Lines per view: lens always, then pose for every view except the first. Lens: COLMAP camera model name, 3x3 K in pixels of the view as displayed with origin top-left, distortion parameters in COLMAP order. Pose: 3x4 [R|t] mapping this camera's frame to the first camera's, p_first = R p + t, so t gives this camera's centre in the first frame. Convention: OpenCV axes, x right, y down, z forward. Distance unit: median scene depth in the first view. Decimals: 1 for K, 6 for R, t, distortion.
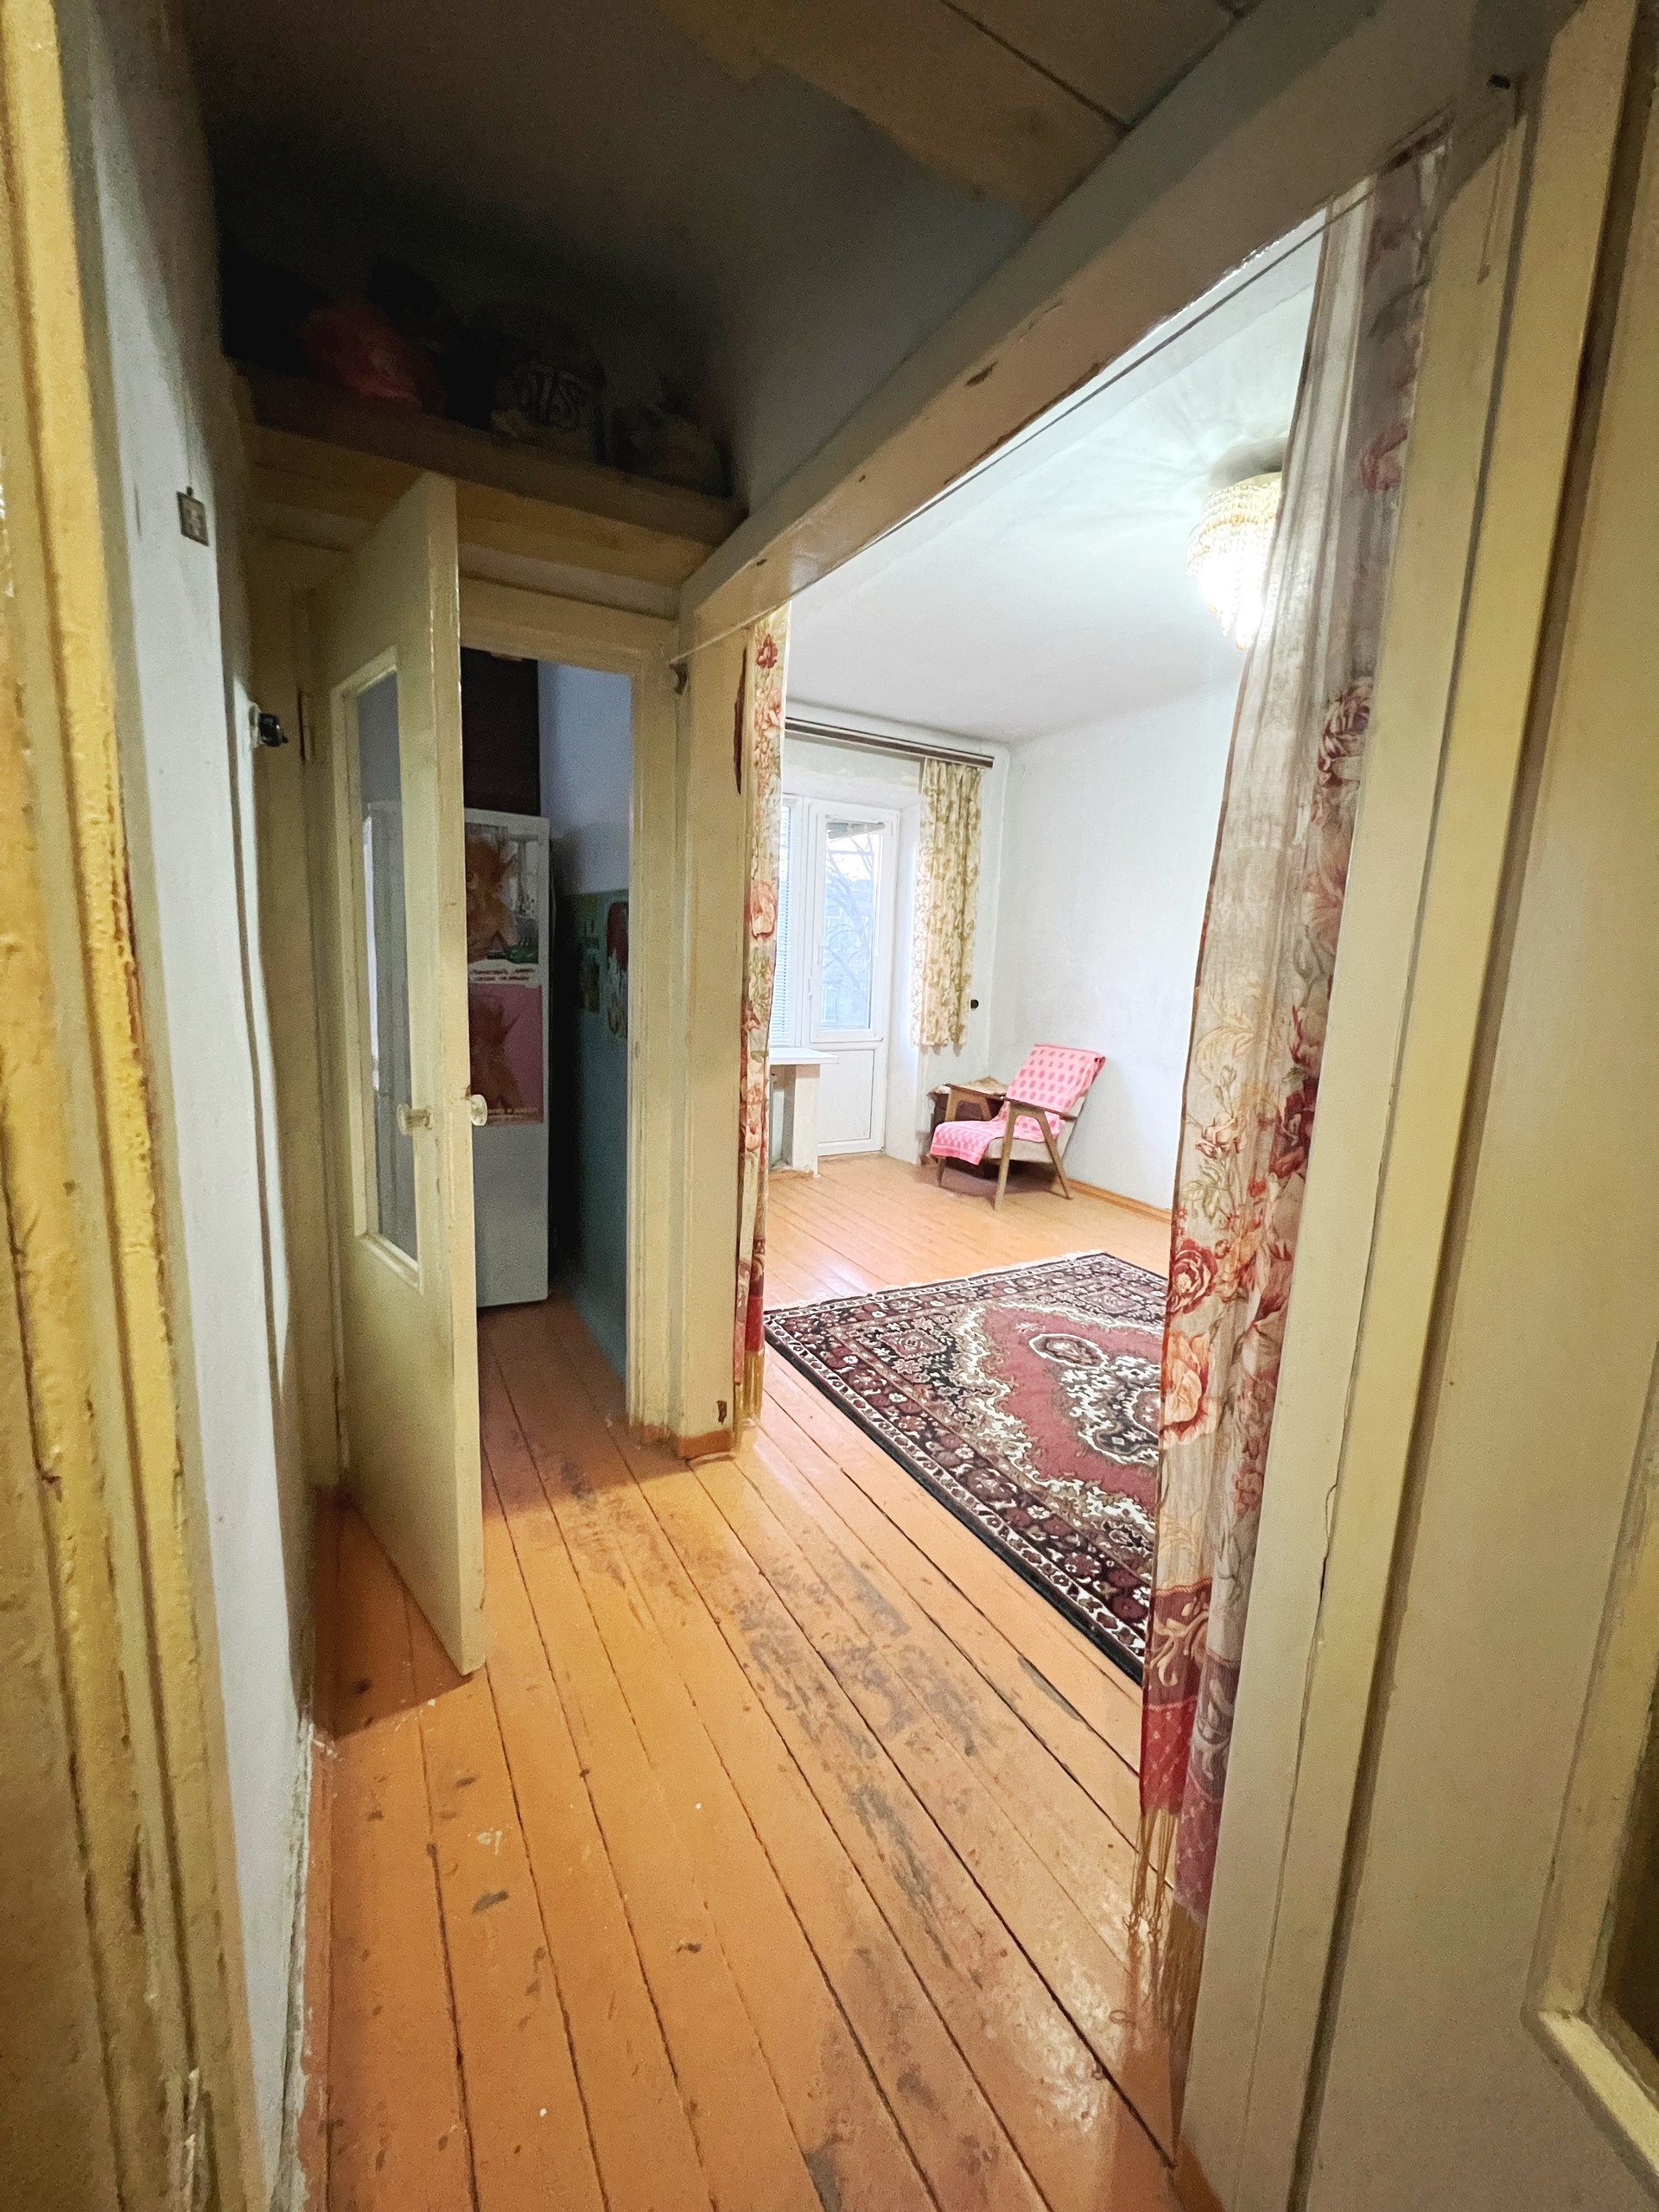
lens RADIAL K [[885.5, 0, 823.5], [0, 885.5, 1109.1], [0, 0, 1]] dist [0.000369, 0.000097]
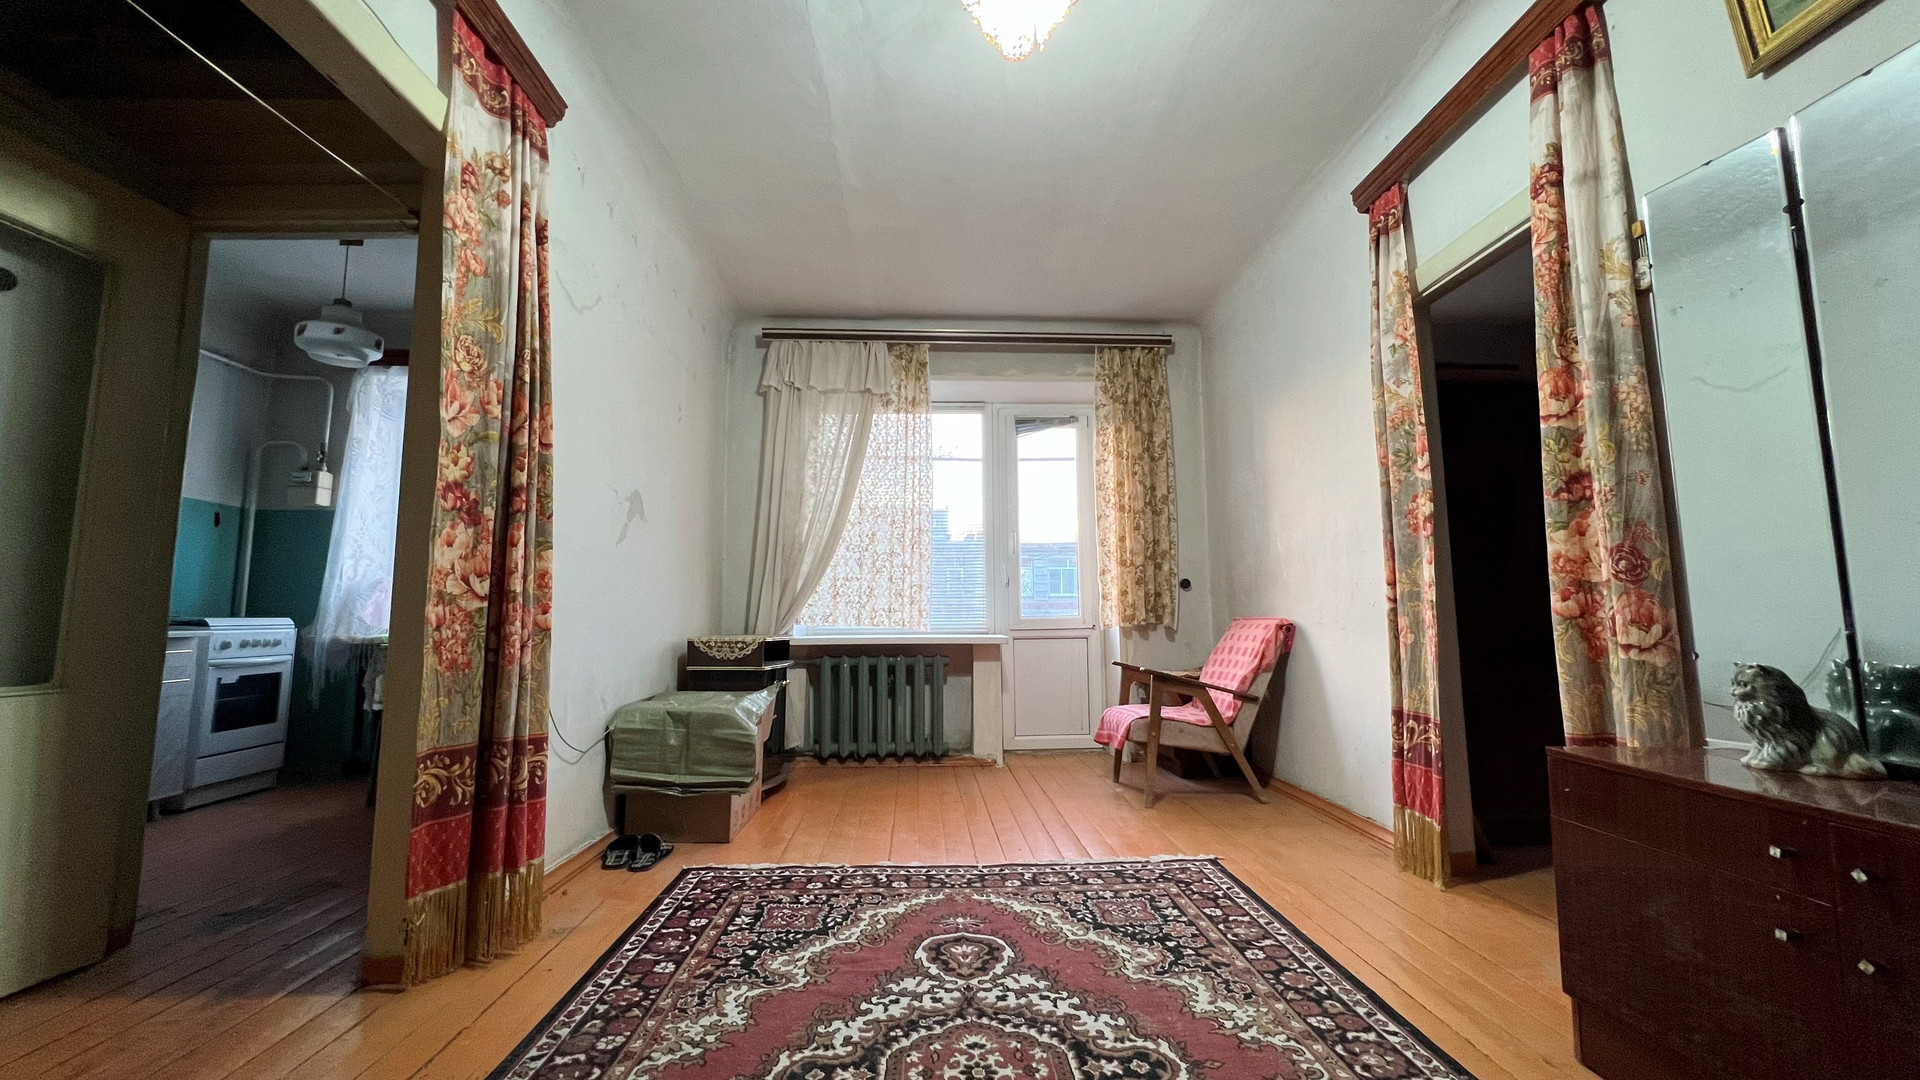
lens RADIAL K [[767.4, 0, 956.6], [0, 767.4, 539.9], [0, 0, 1]] dist [-0.000621, -0.000026]
pose [[0.896167, -0.086189, -0.435266, 0.533345], [-0.036469, 0.963328, -0.265837, 0.101359], [0.442216, 0.254108, 0.860159, 0.334532]]
